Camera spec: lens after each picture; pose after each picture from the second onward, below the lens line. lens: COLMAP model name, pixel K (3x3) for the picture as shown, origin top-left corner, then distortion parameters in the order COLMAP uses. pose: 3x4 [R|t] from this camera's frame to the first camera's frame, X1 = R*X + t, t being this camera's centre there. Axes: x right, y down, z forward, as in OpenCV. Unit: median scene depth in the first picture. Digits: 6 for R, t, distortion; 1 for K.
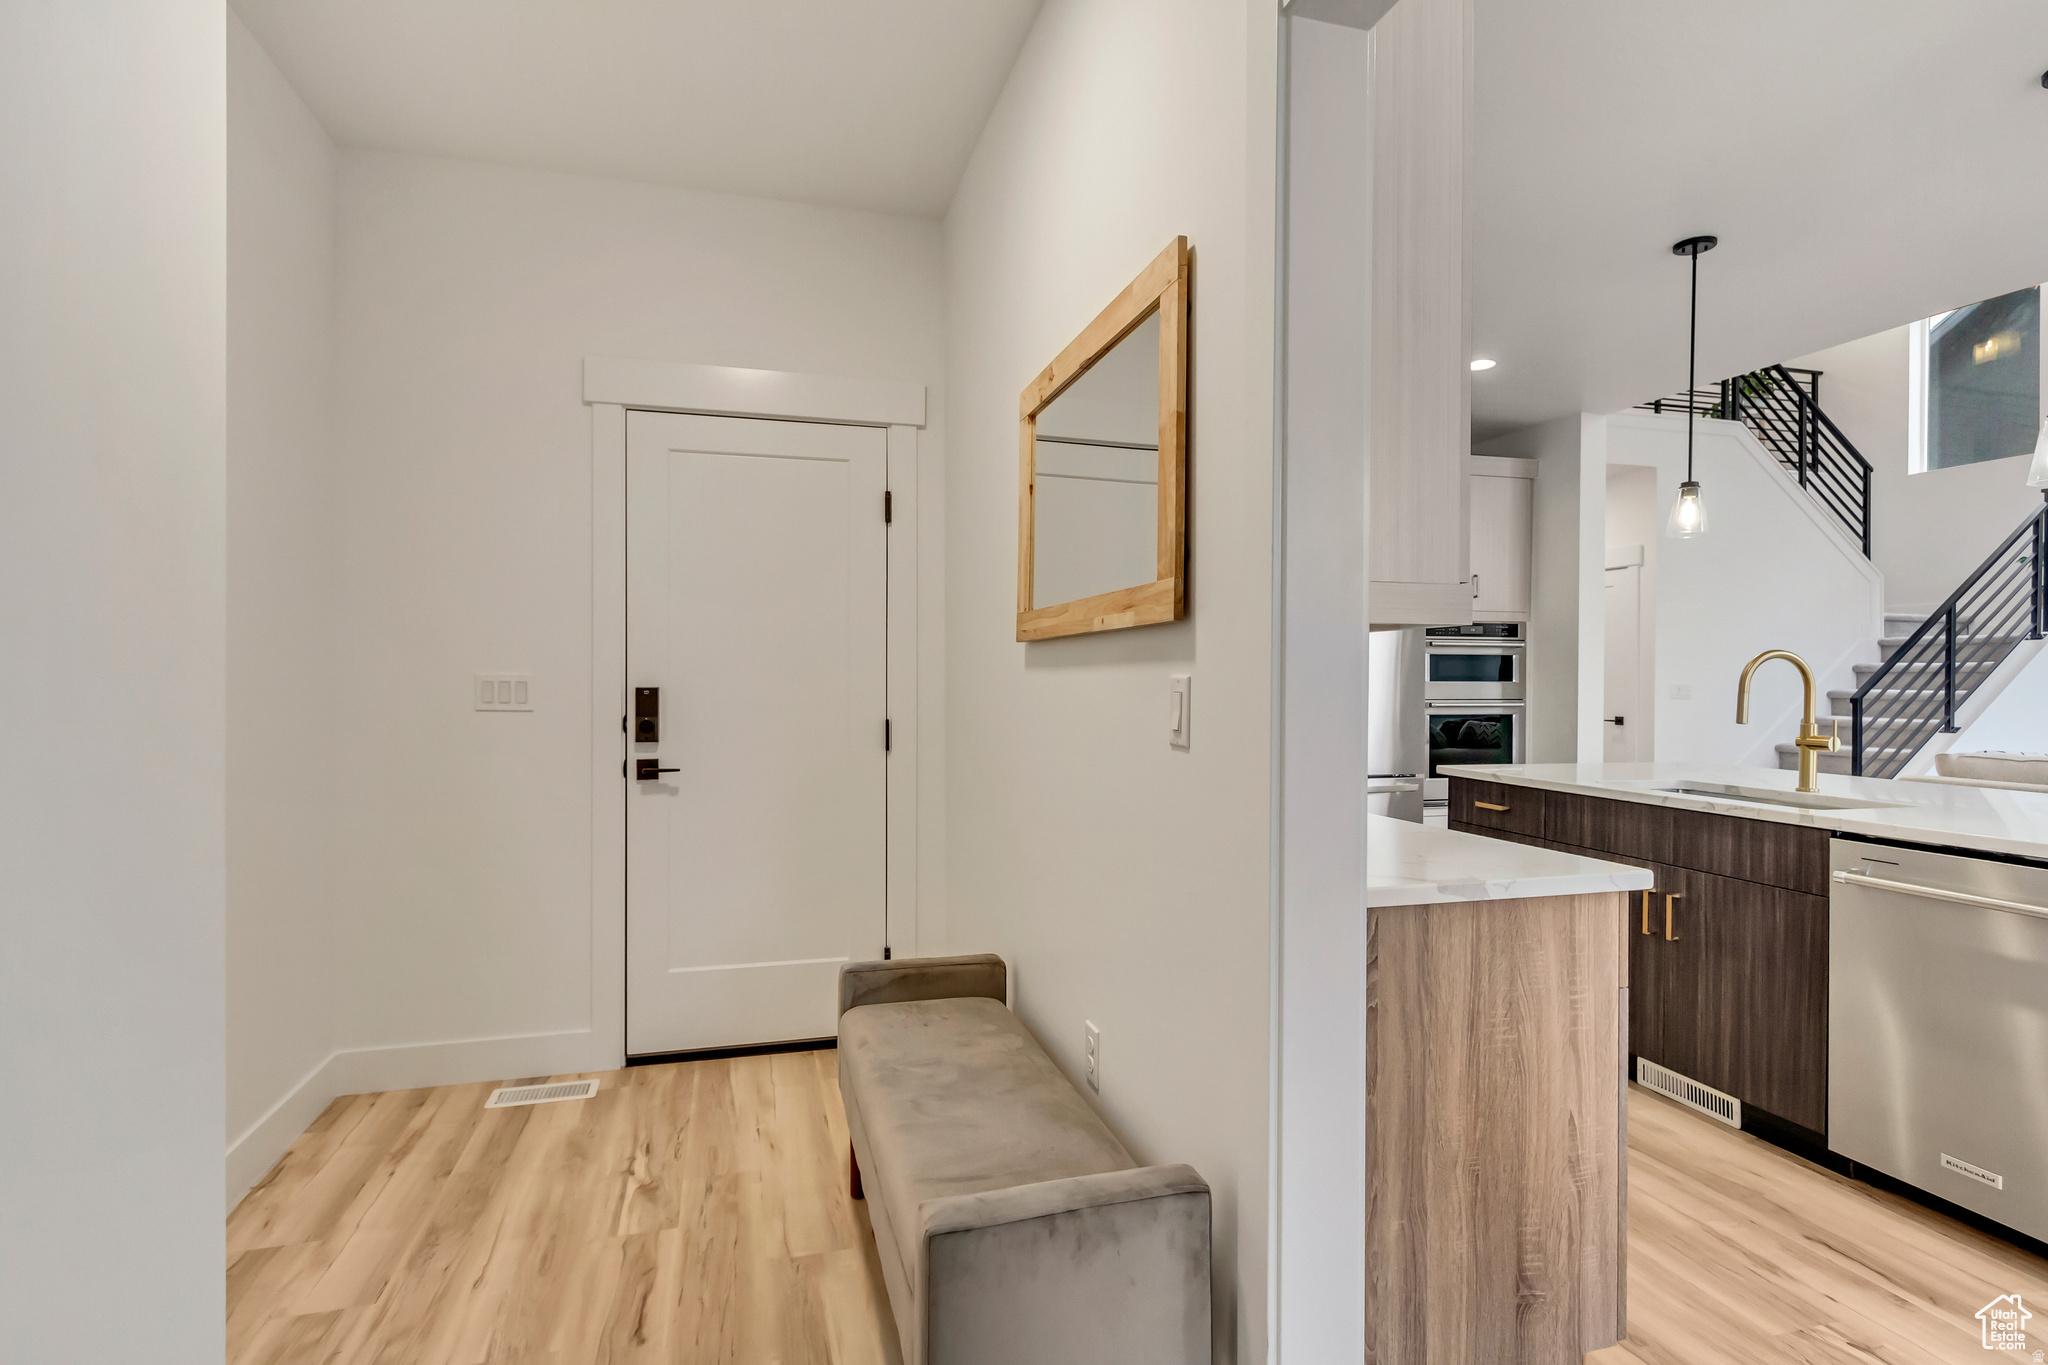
lens RADIAL K [[997.4, 0, 1000.7], [0, 997.4, 684.4], [0, 0, 1]] dist [0.001704, -0.000231]
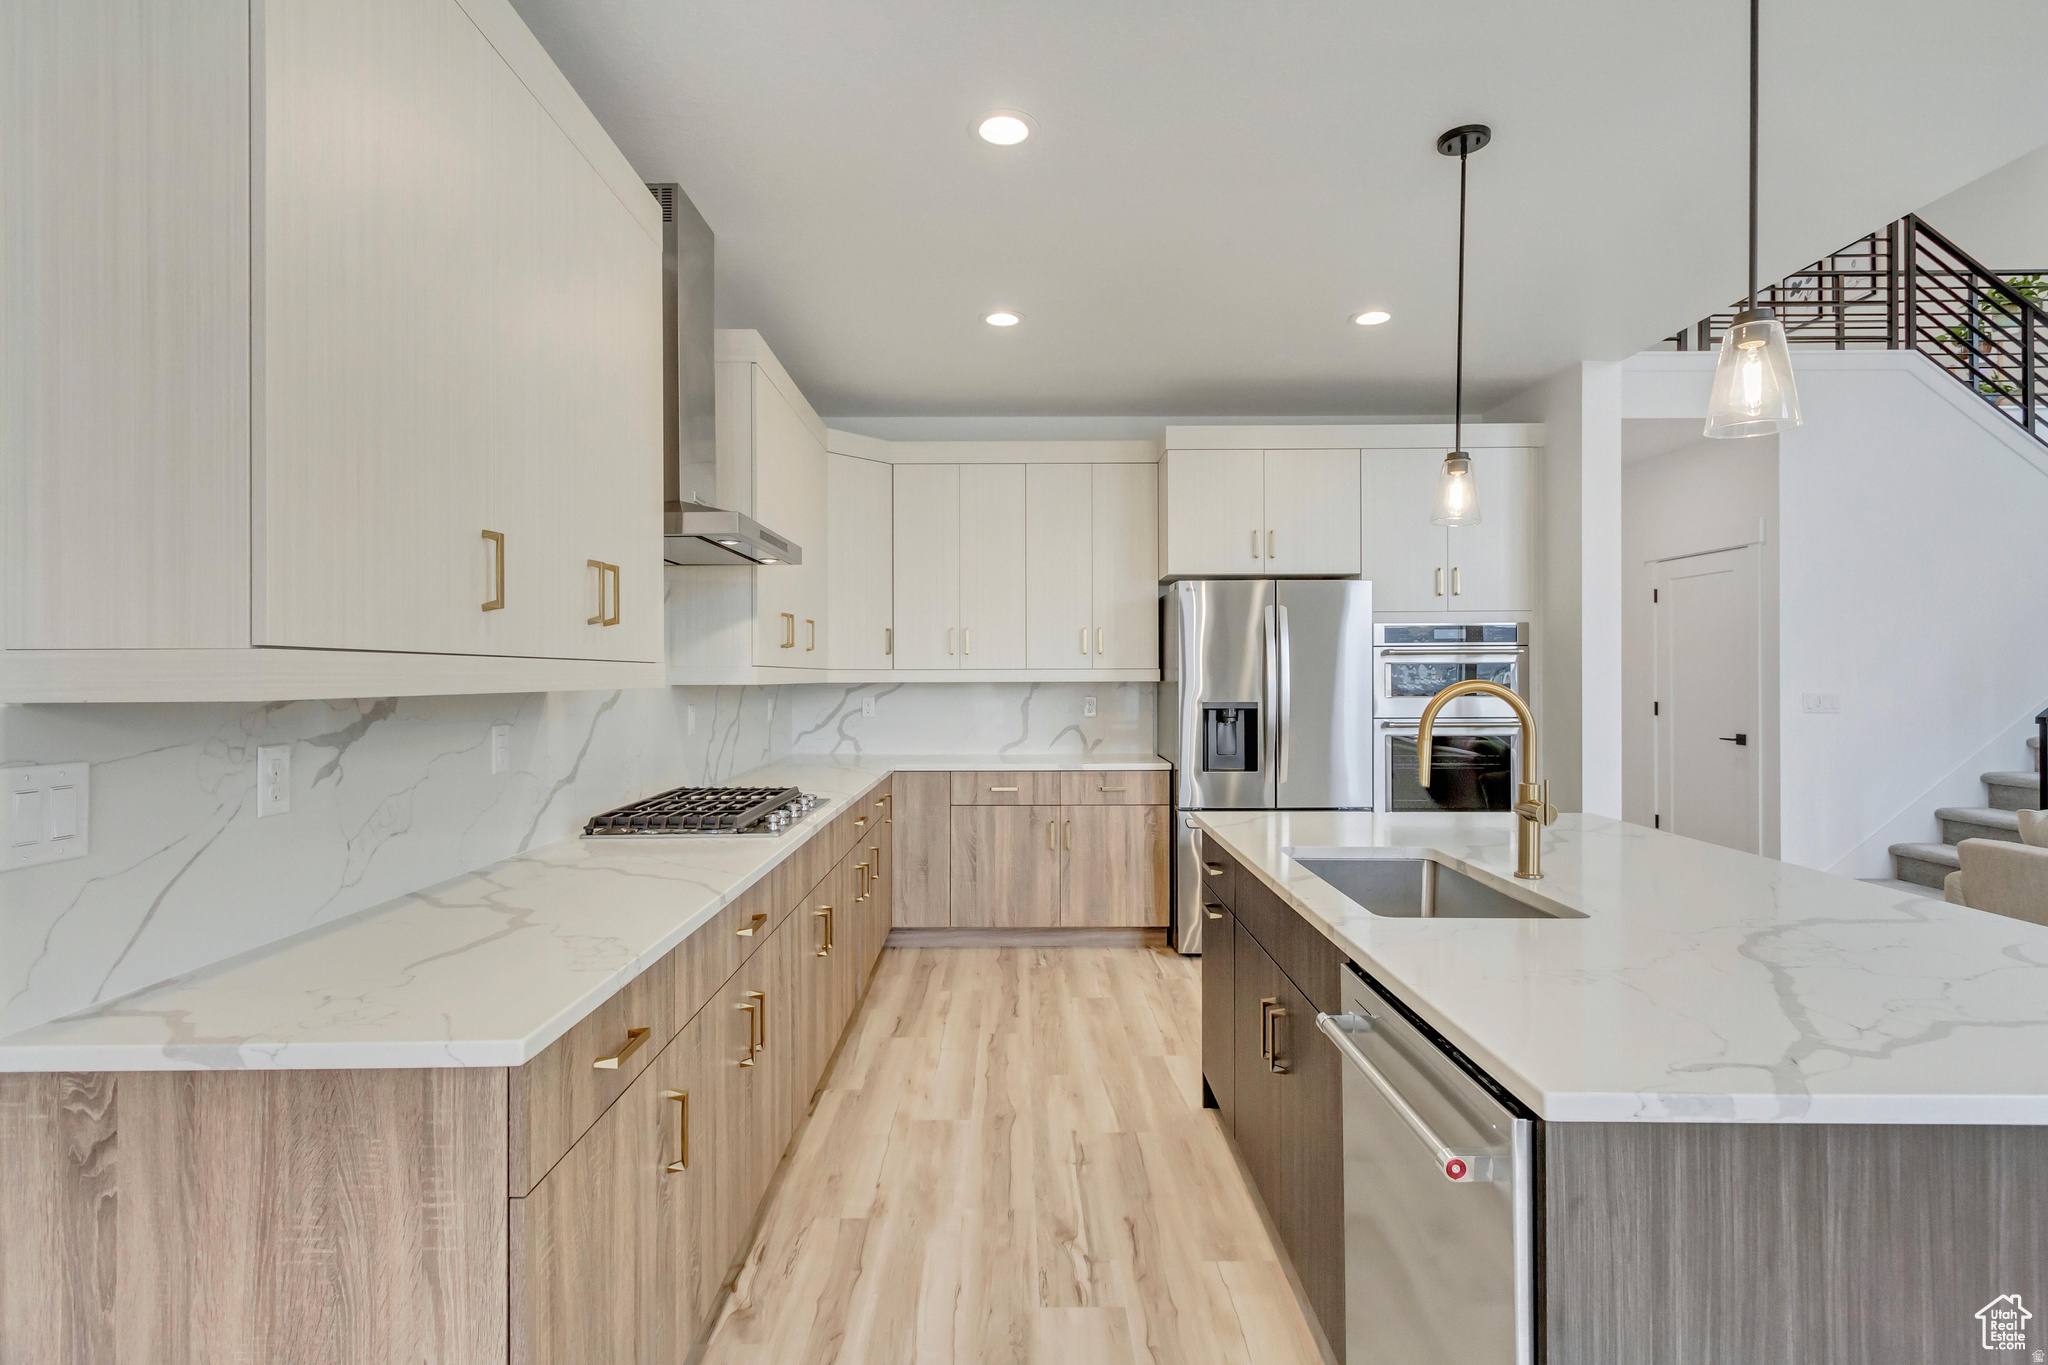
lens RADIAL K [[991.8, 0, 1018.2], [0, 991.8, 673.5], [0, 0, 1]] dist [0.004268, 0.000279]
pose [[0.967916, -0.005859, -0.251206, 1.171133], [0.004900, 0.999978, -0.004442, -0.071212], [0.251227, 0.003069, 0.967923, 0.398634]]
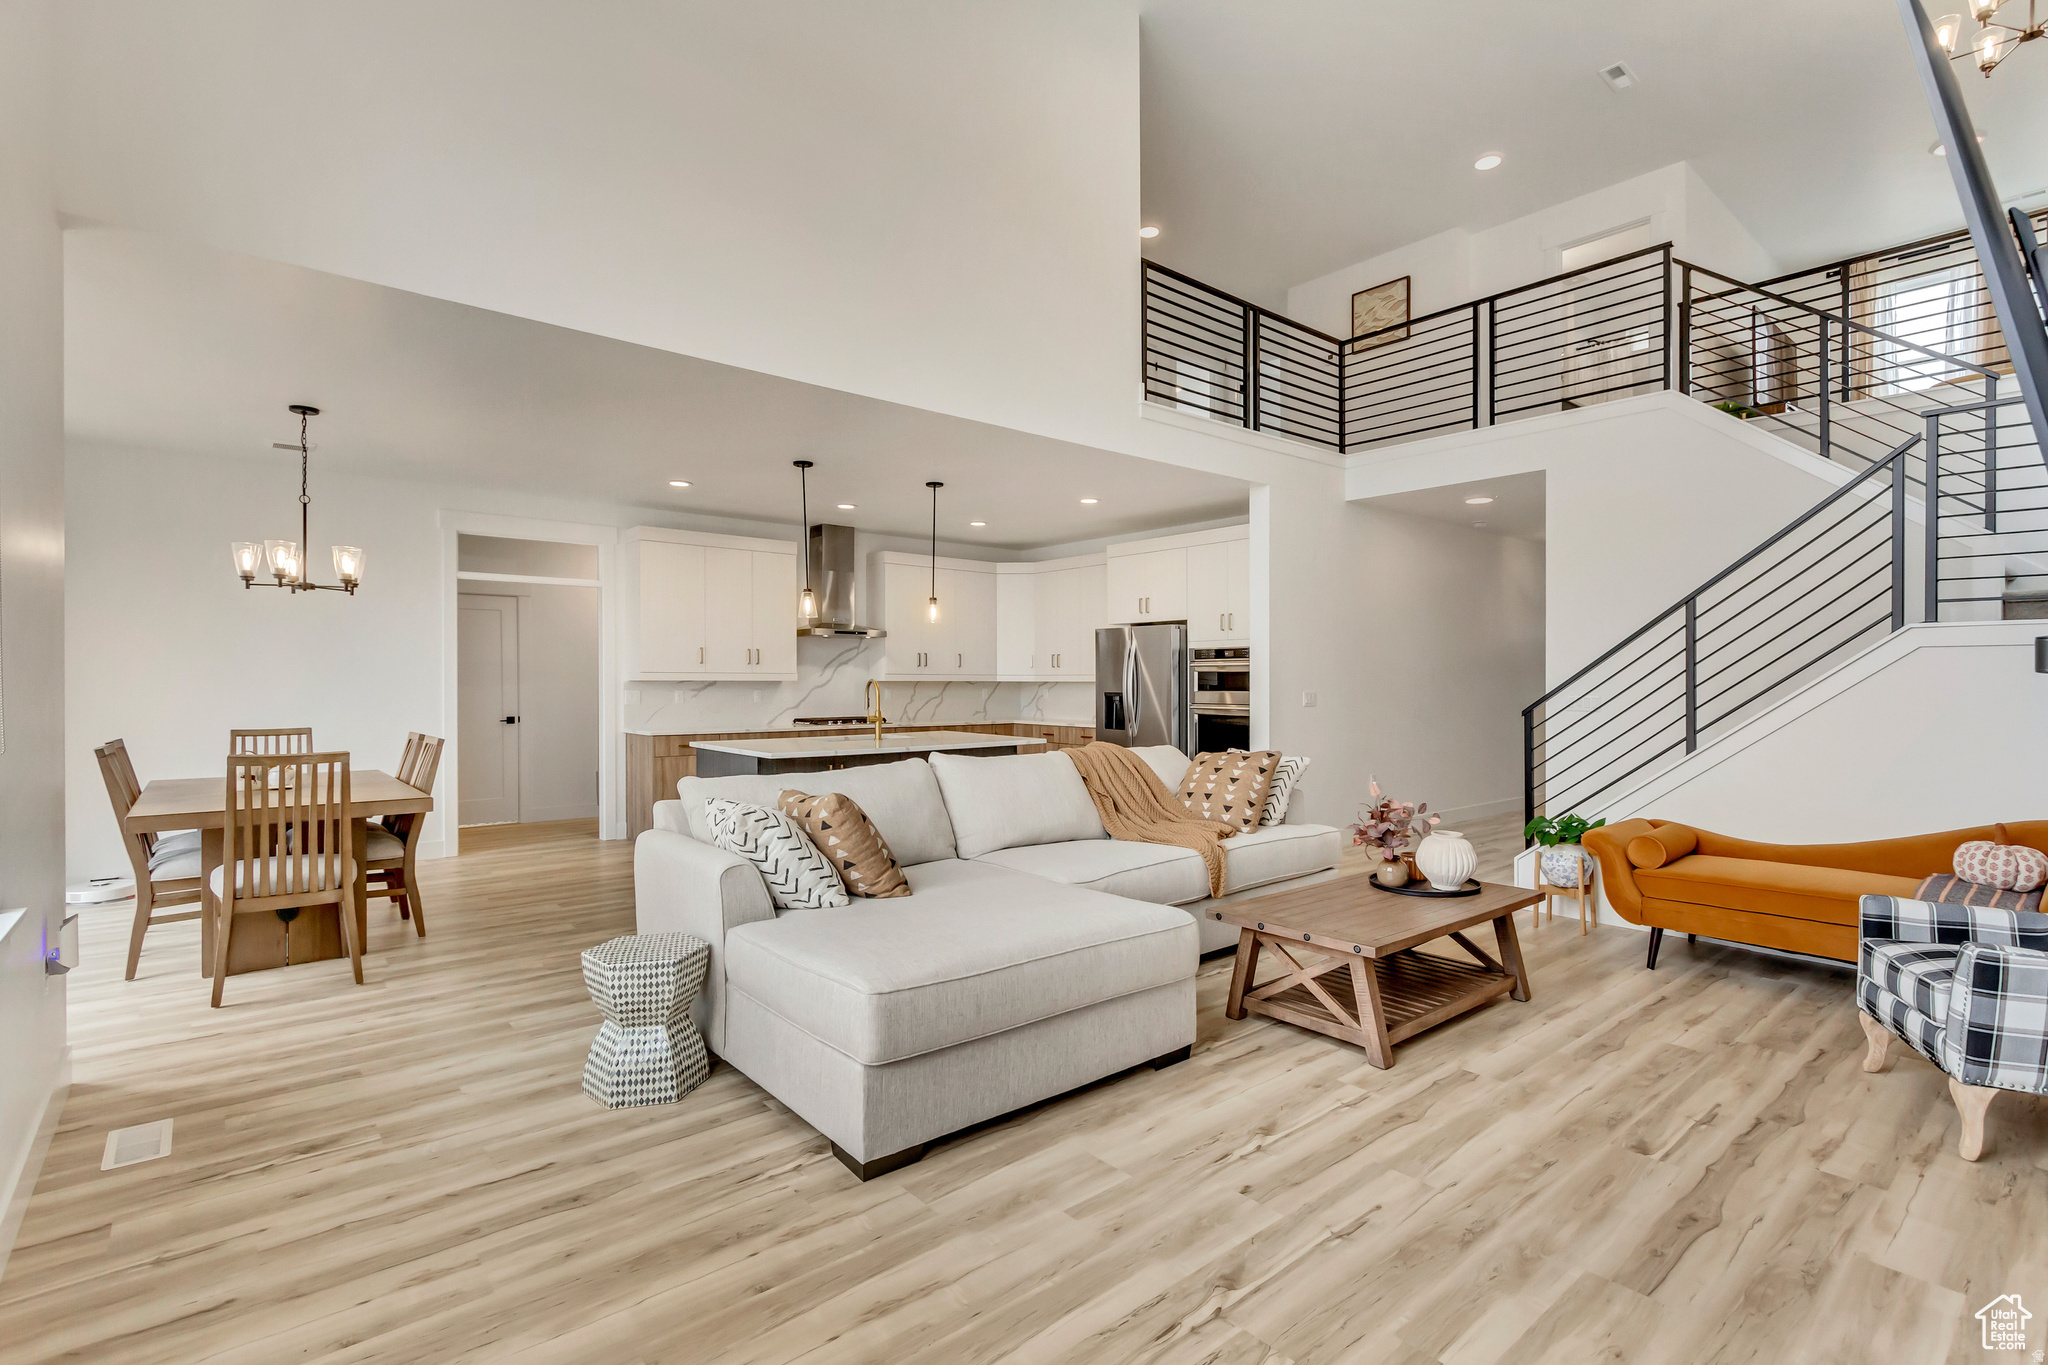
lens RADIAL K [[950.1, 0, 1016.8], [0, 950.1, 680.2], [0, 0, 1]] dist [0.006326, -0.000504]
pose [[0.424596, -0.002064, -0.905381, 5.426178], [-0.002493, 0.999991, -0.003449, -0.046437], [0.905380, 0.003722, 0.424587, 0.651749]]
